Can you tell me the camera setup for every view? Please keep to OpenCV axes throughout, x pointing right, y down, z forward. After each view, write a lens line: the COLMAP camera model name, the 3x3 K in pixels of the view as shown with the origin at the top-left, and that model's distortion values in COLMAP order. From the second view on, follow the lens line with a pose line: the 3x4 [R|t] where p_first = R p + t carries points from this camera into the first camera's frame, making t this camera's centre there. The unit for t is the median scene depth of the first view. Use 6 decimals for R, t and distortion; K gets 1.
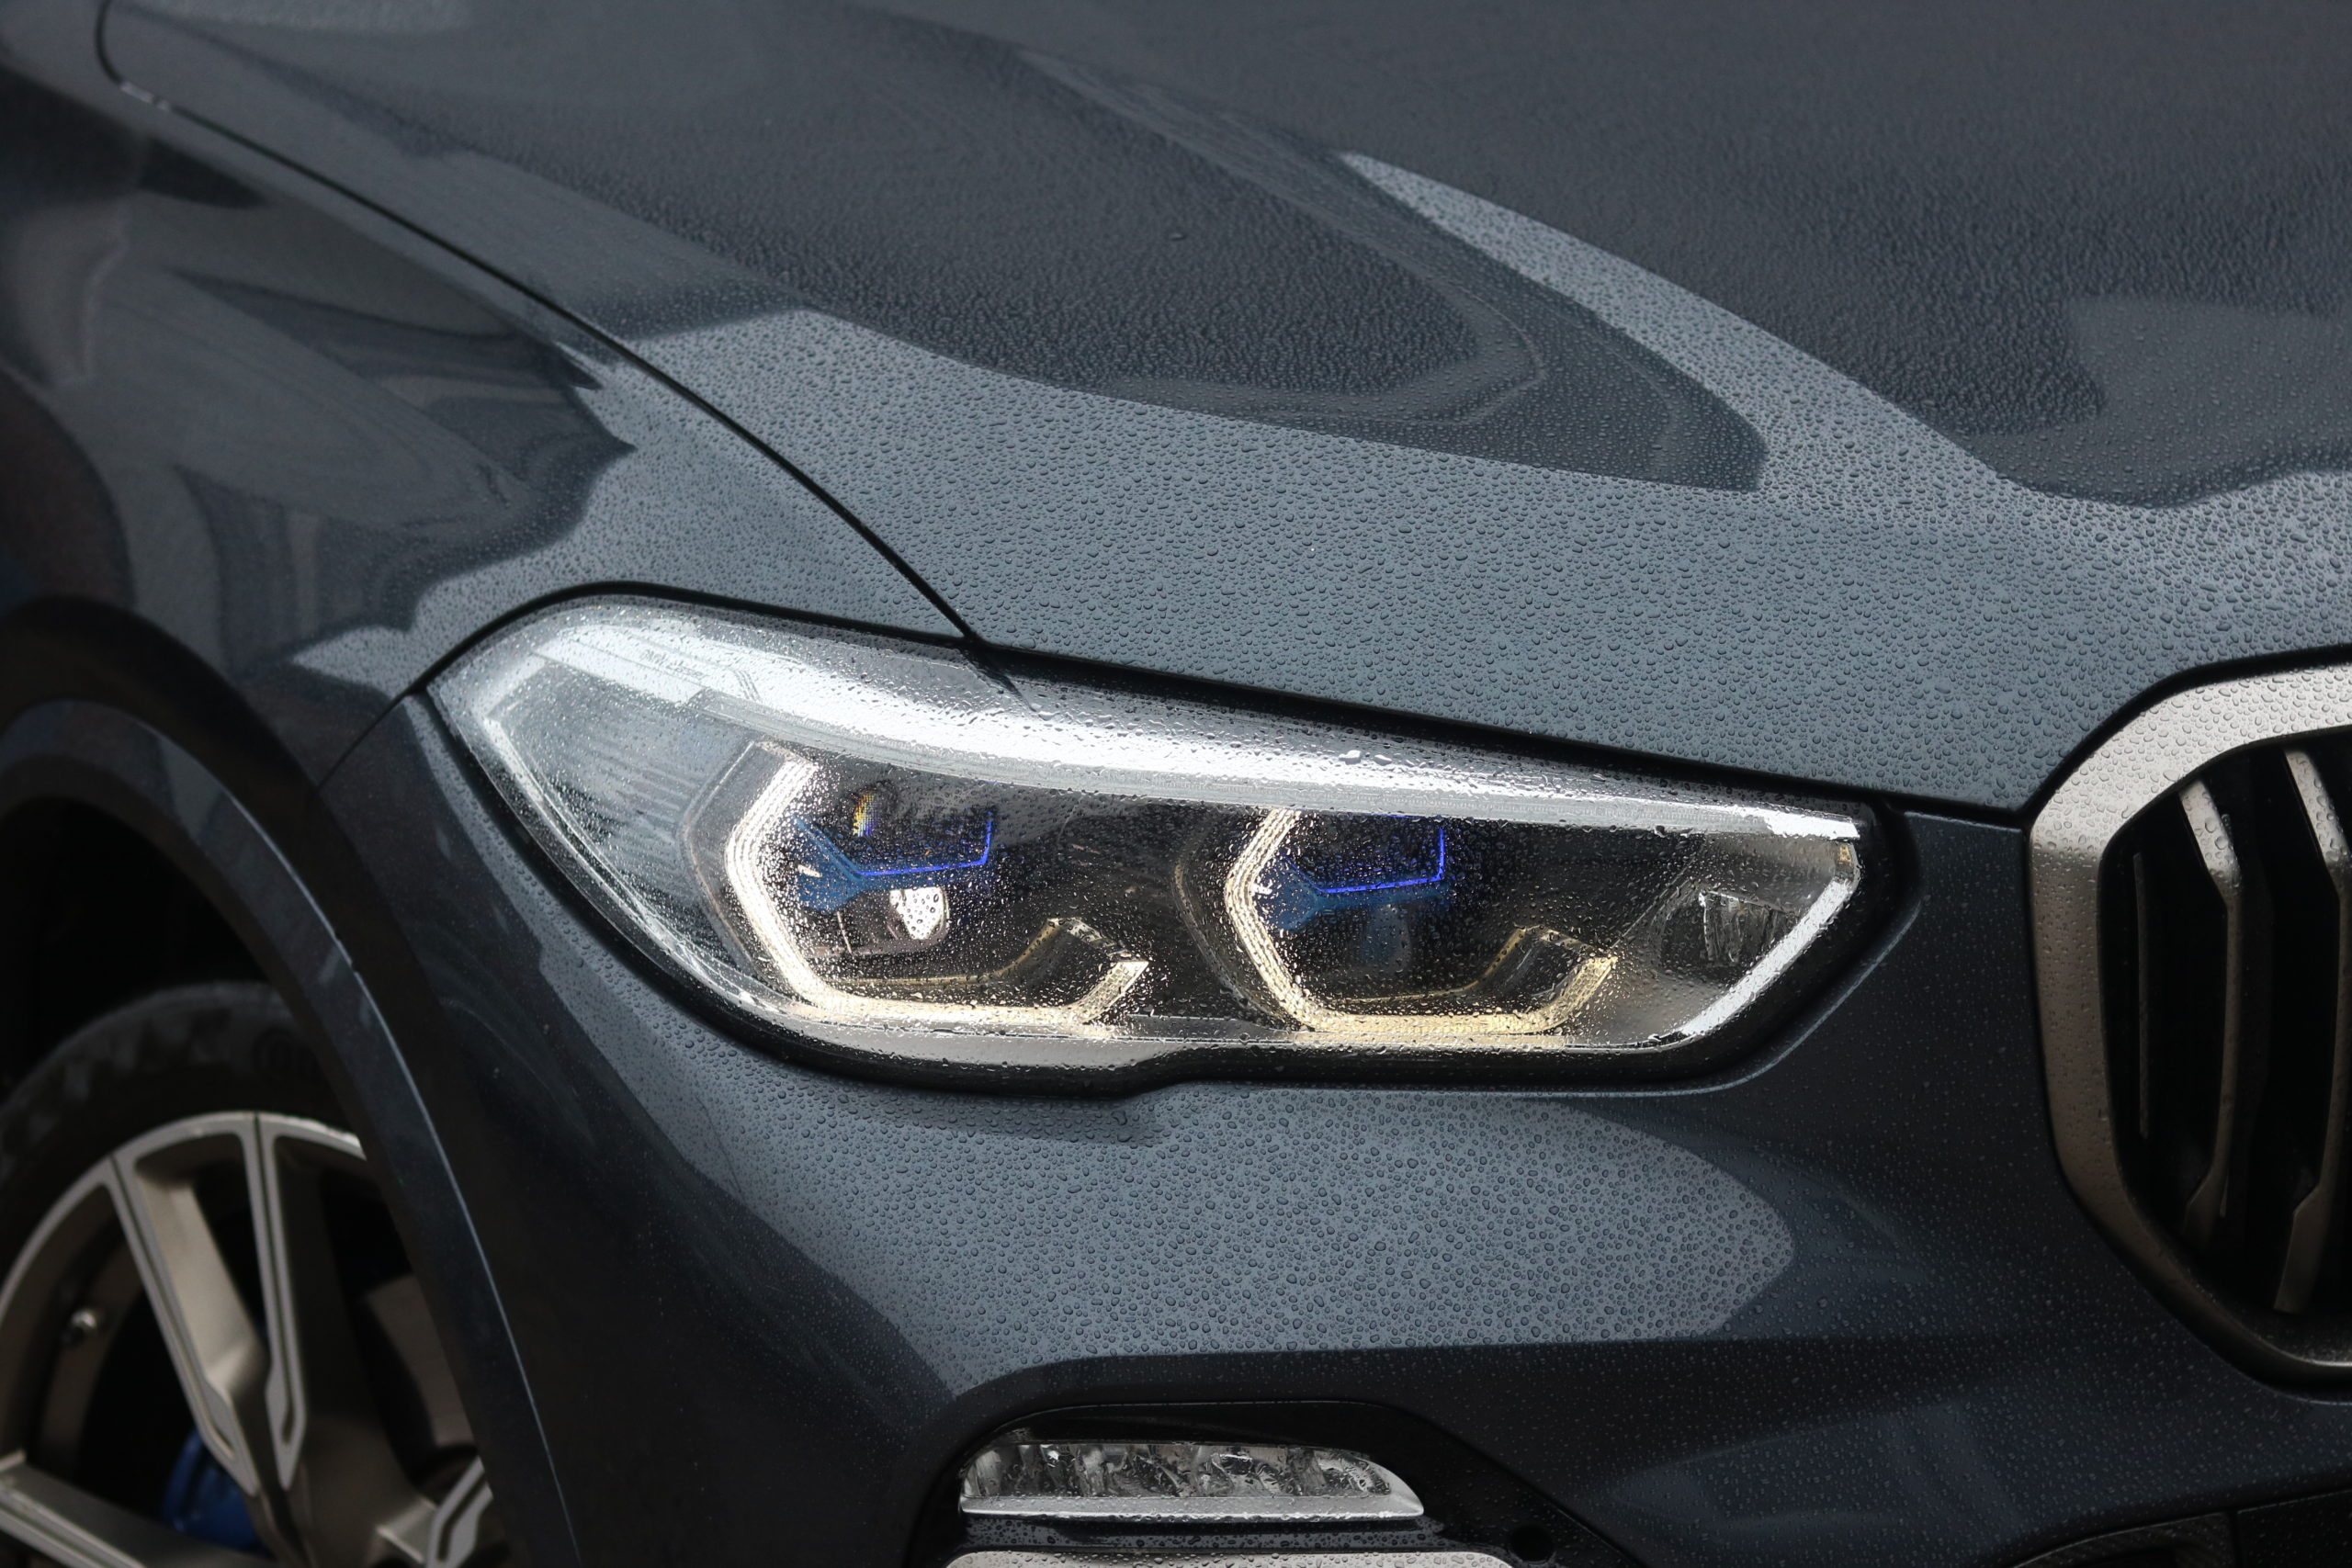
lens RADIAL K [[5552.9, 0, 1176.0], [0, 5552.9, 784.0], [0, 0, 1]] dist [-0.077451, -0.125362]
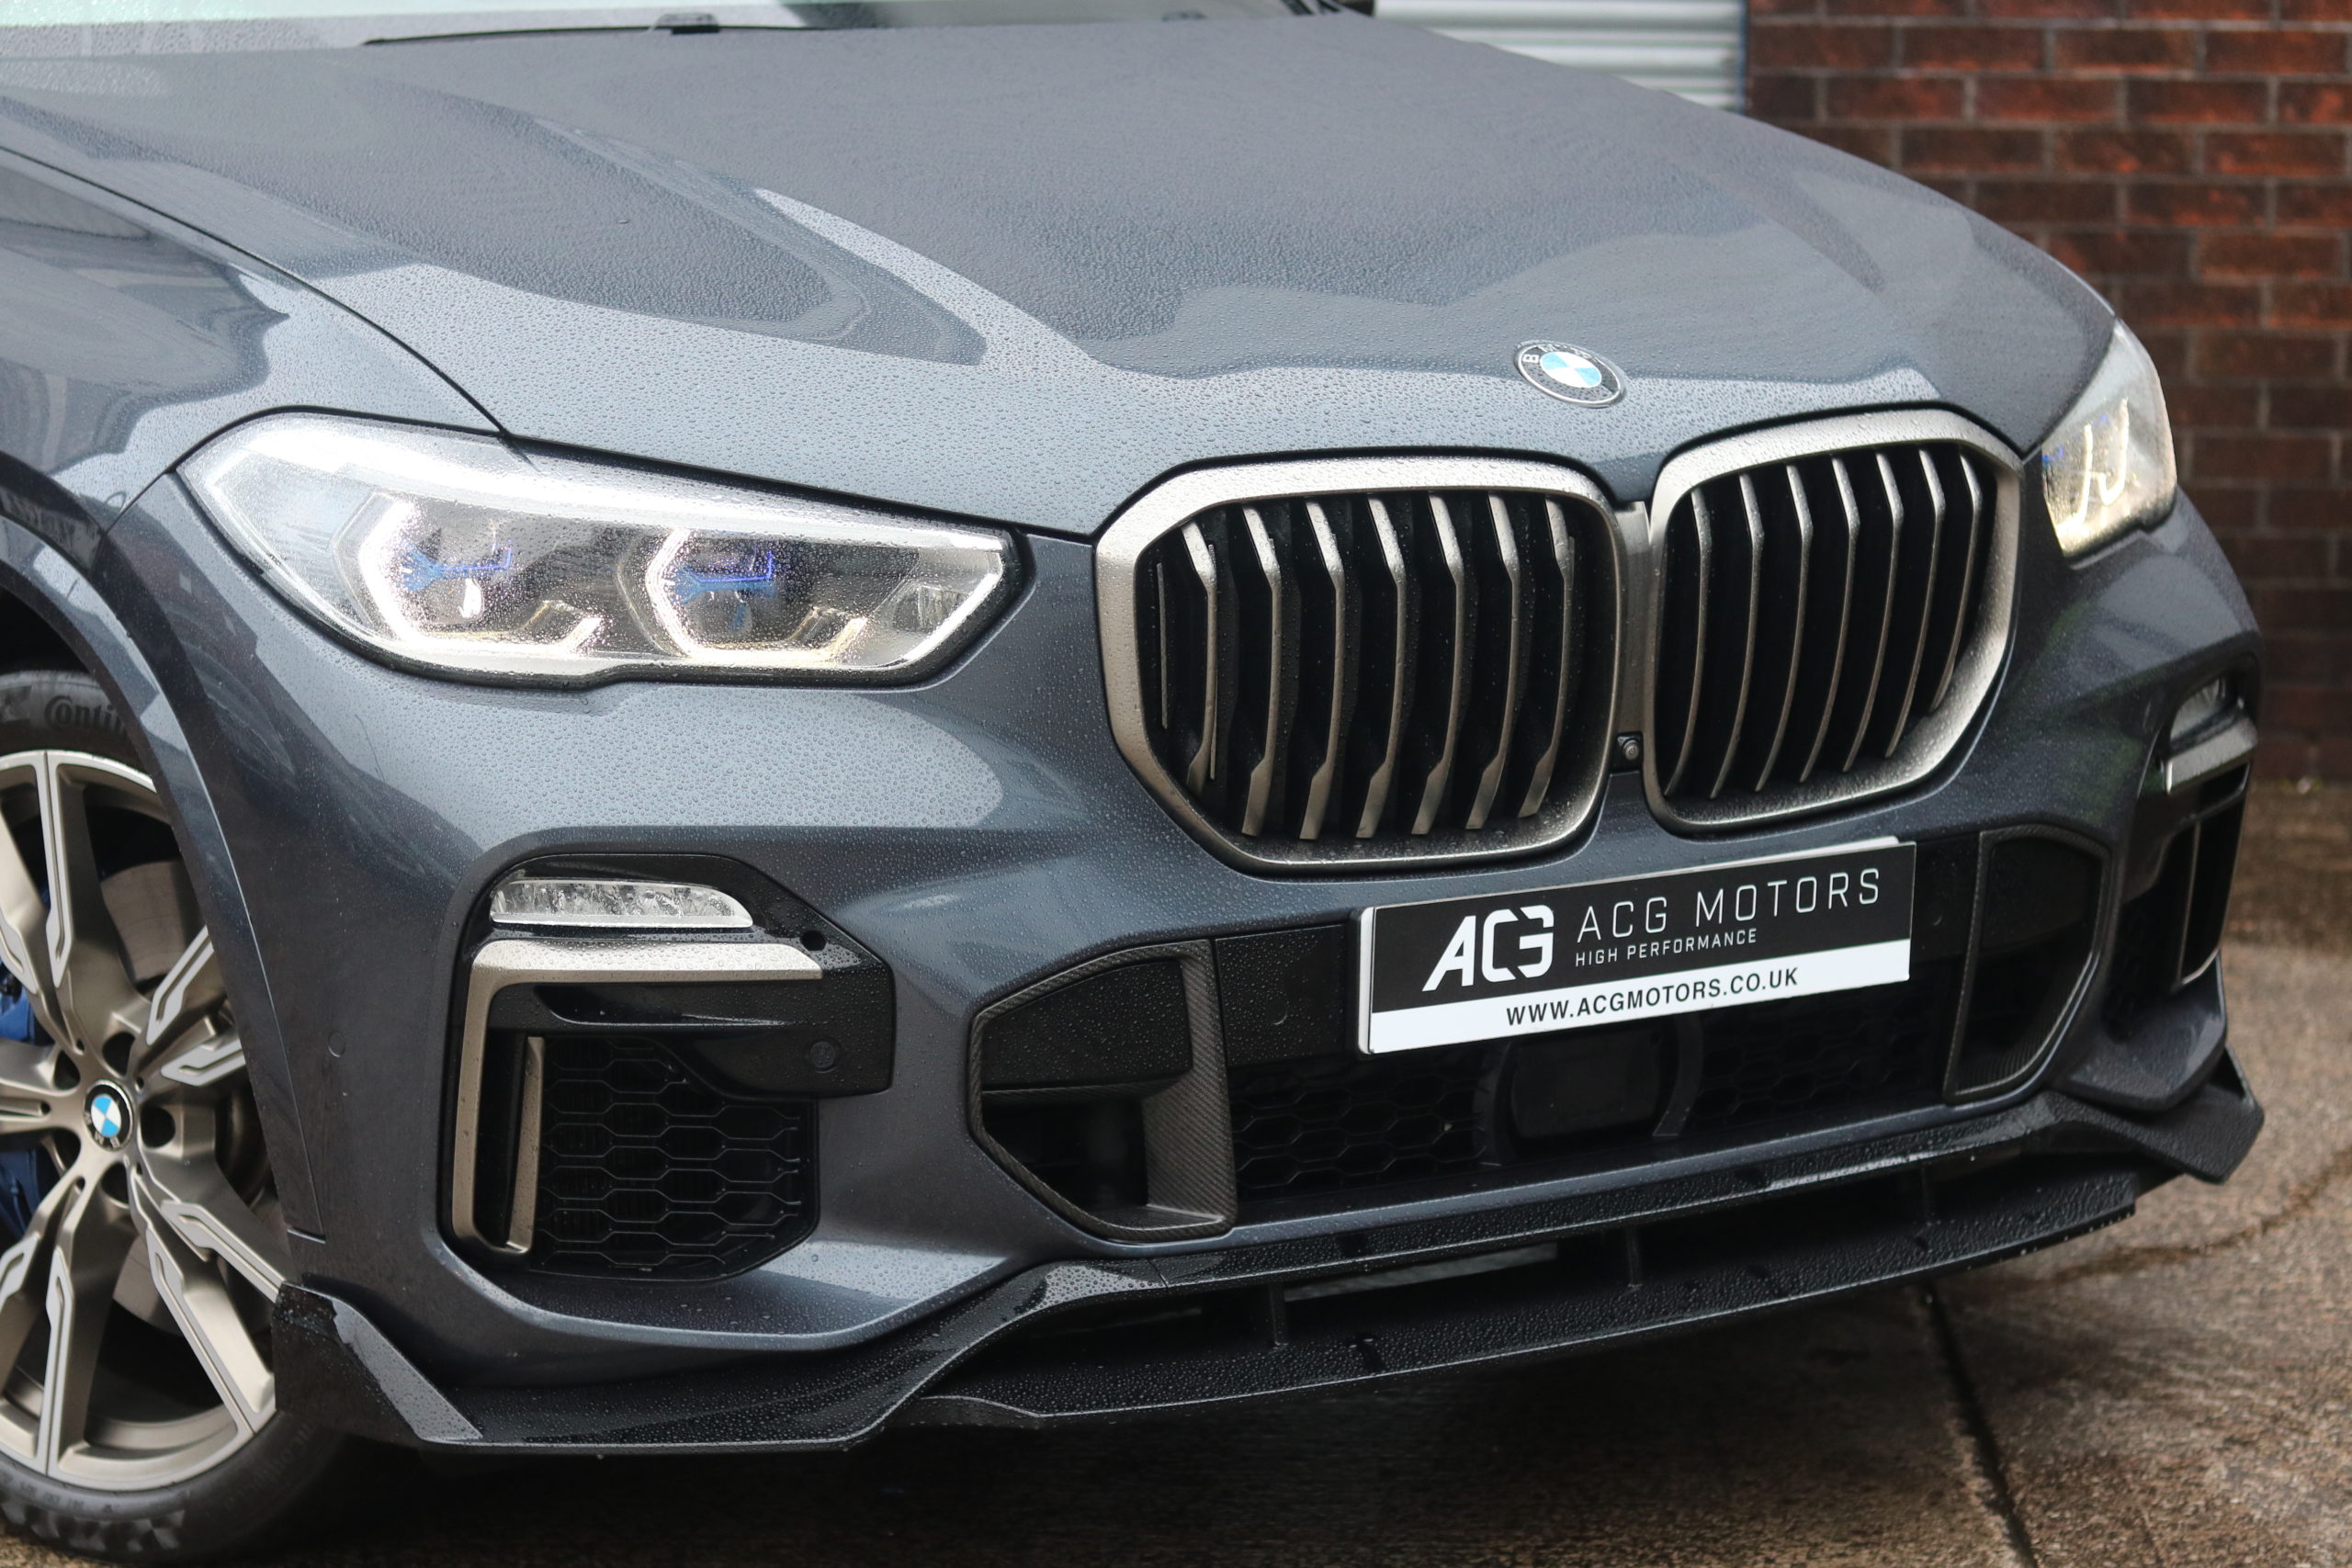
lens RADIAL K [[5552.9, 0, 1176.0], [0, 5552.9, 784.0], [0, 0, 1]] dist [-0.077451, -0.125362]
pose [[0.994500, 0.015343, 0.103608, -0.005276], [-0.011947, 0.999373, -0.033317, 0.141910], [-0.104055, 0.031896, 0.994060, -0.769768]]
